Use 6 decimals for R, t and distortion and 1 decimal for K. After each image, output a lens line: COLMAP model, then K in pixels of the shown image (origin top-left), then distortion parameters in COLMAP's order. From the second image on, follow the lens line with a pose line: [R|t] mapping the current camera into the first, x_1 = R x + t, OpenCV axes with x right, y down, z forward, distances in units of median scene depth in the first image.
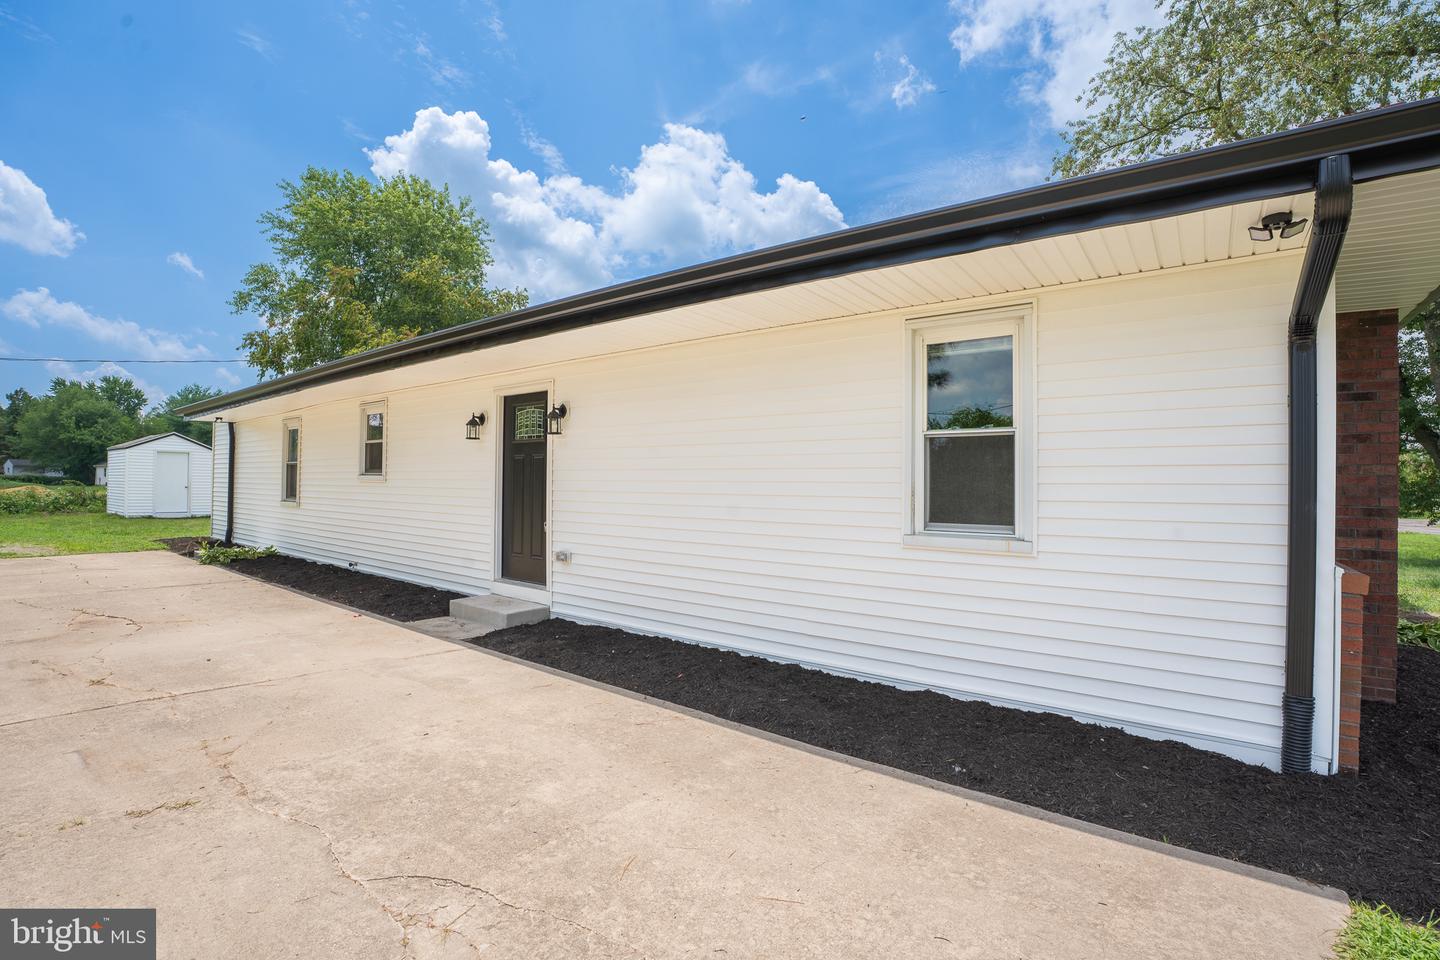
lens RADIAL K [[662.5, 0, 729.1], [0, 662.5, 479.4], [0, 0, 1]] dist [-0.055524, 0.005650]
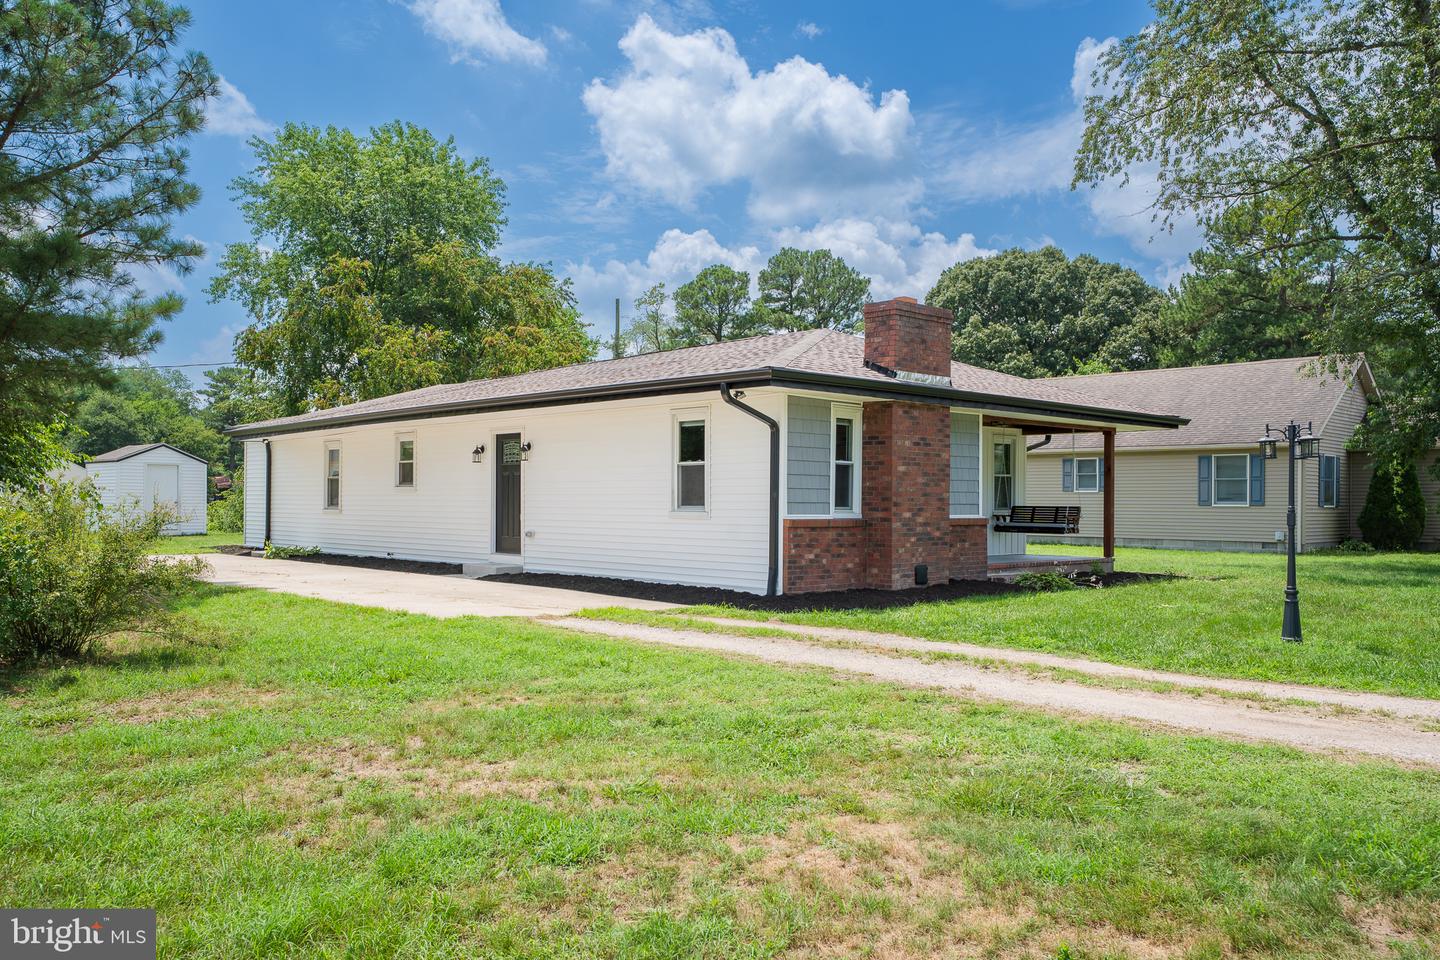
lens RADIAL K [[1146.9, 0, 720.4], [0, 1146.9, 491.7], [0, 0, 1]] dist [0.005985, 0.003732]
pose [[0.985688, -0.007105, -0.168432, 0.615220], [0.006851, 0.999974, -0.002091, 0.017138], [0.168442, 0.000908, 0.985711, -1.529409]]
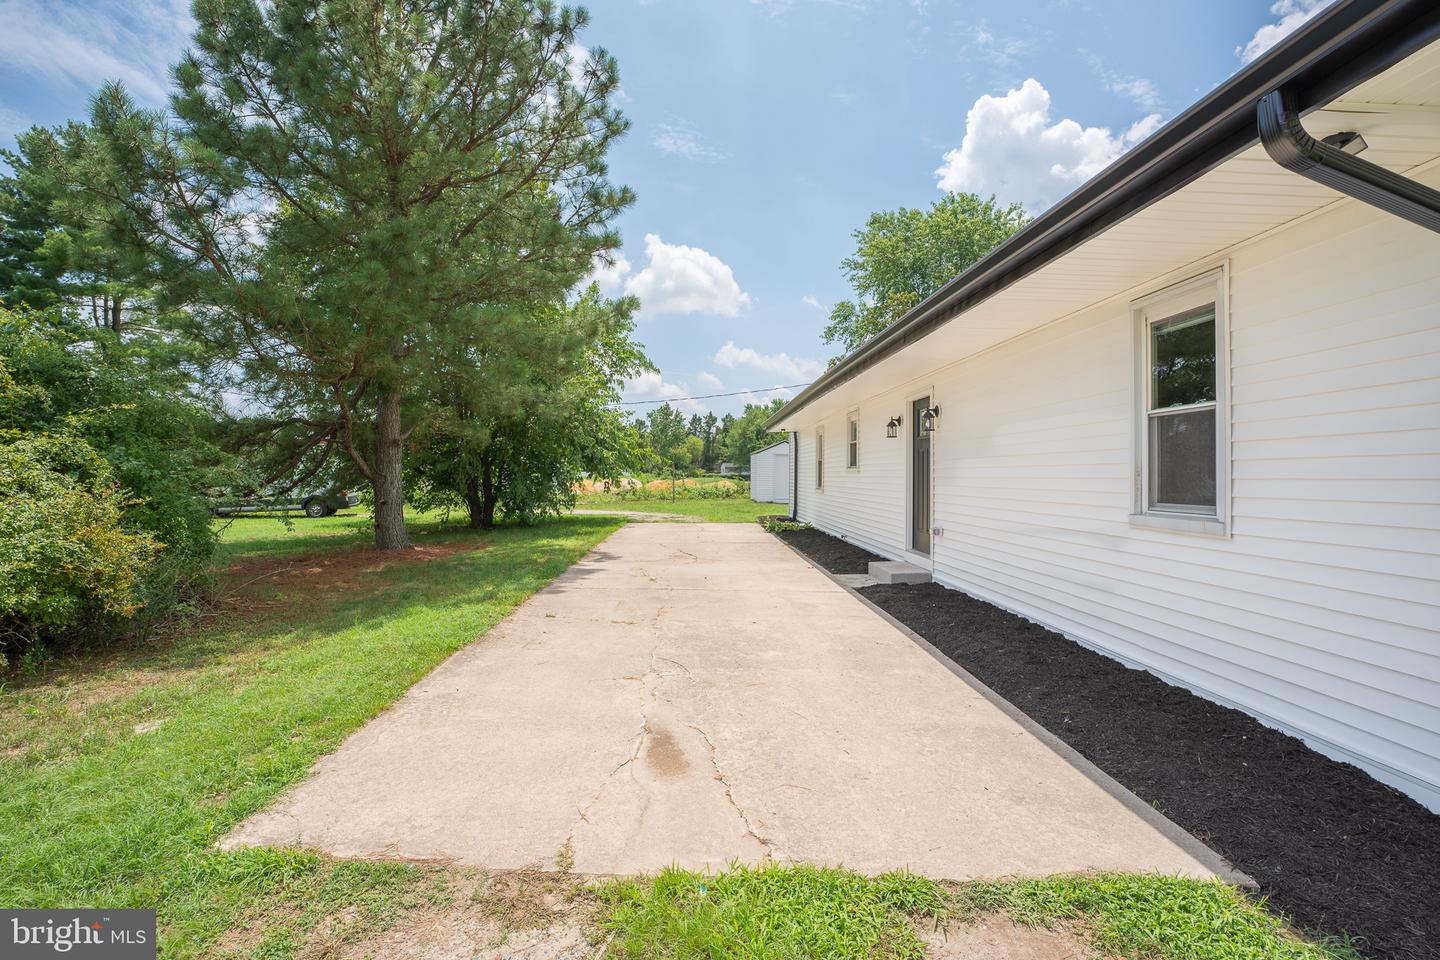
lens RADIAL K [[662.5, 0, 715.3], [0, 662.5, 477.0], [0, 0, 1]] dist [-0.055524, 0.005650]
pose [[0.641104, -0.007764, -0.767414, 0.362011], [0.012050, 0.999927, -0.000050, 0.010603], [0.767359, -0.009215, 0.641151, -0.071101]]
